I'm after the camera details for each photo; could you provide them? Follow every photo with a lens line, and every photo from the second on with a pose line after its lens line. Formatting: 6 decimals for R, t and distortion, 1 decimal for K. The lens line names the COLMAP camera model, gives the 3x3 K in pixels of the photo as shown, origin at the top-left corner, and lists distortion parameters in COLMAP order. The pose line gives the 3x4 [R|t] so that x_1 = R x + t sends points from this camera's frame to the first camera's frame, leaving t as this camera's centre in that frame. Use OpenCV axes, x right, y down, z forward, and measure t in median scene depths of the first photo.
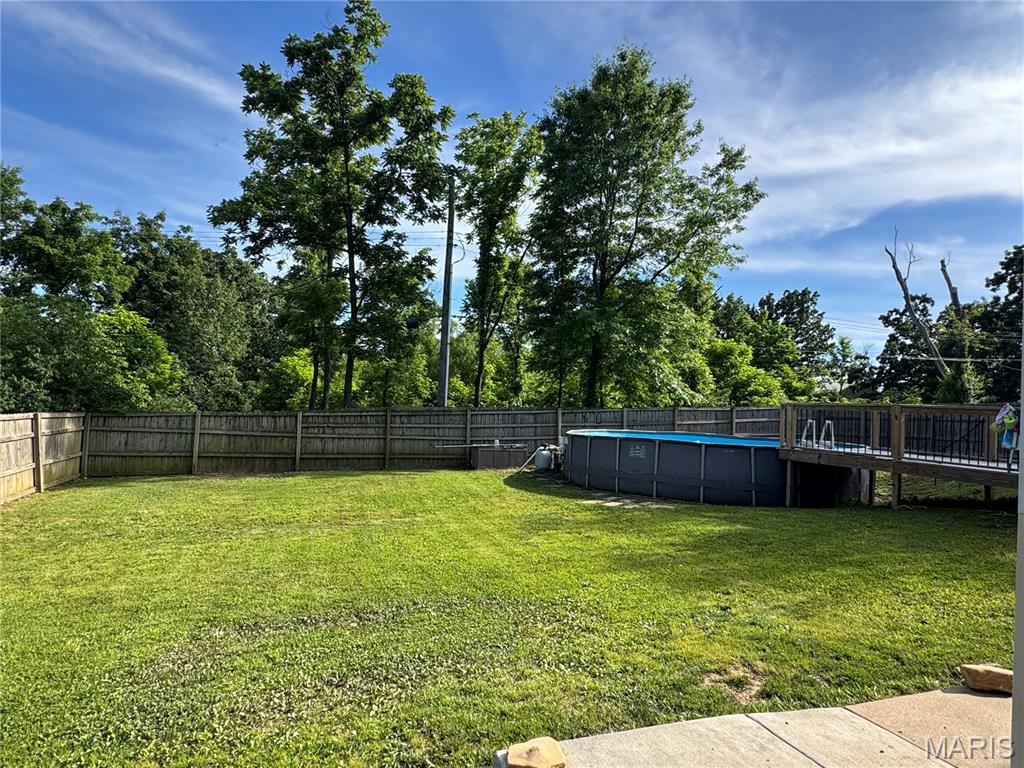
lens RADIAL K [[616.5, 0, 511.1], [0, 616.5, 384.7], [0, 0, 1]] dist [0.001669, 0.003525]
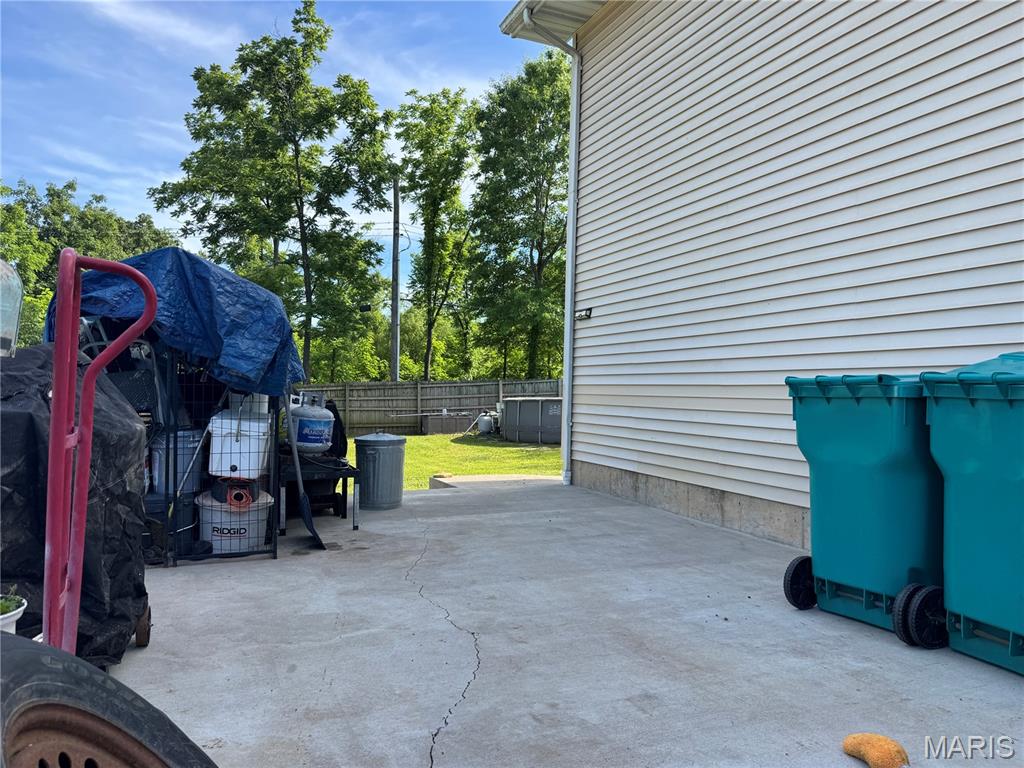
lens RADIAL K [[729.2, 0, 515.6], [0, 729.2, 401.0], [0, 0, 1]] dist [0.066189, -0.082213]
pose [[0.997674, -0.028580, 0.061889, 0.021861], [0.025270, 0.998242, 0.053619, 0.005256], [-0.063312, -0.051930, 0.996642, -0.305100]]
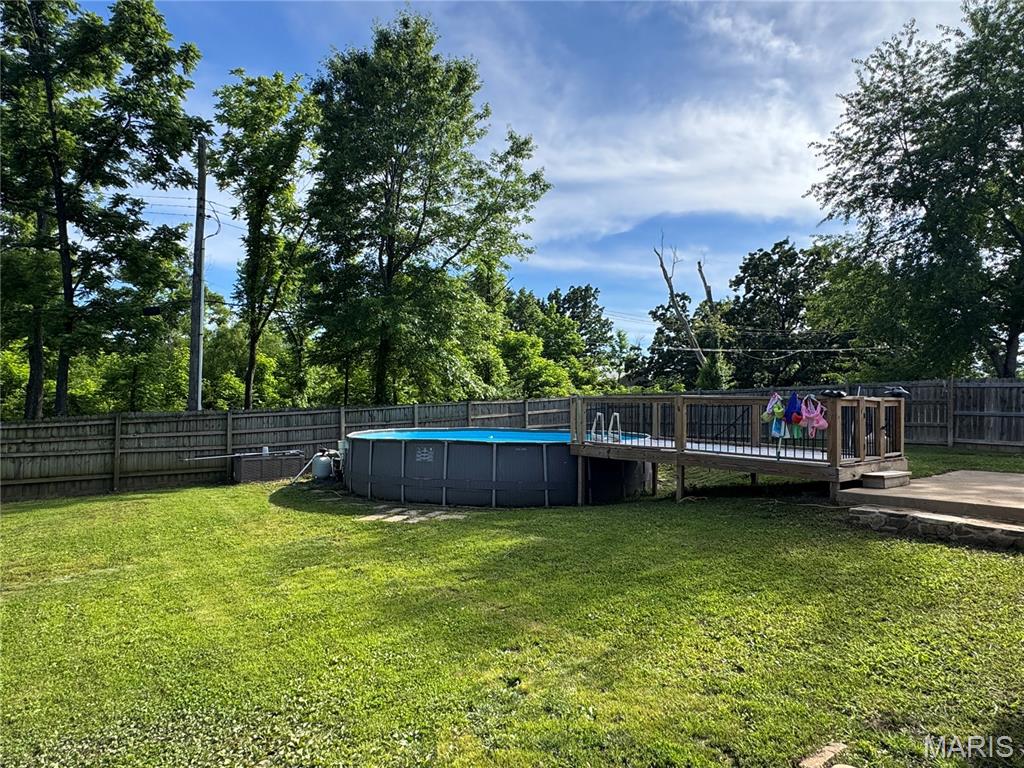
lens RADIAL K [[616.5, 0, 511.7], [0, 616.5, 378.4], [0, 0, 1]] dist [0.001669, 0.003525]
pose [[0.948721, -0.020024, 0.315479, 0.028920], [0.019354, 0.999799, 0.005256, -0.003125], [-0.315521, 0.001119, 0.948918, 0.071813]]
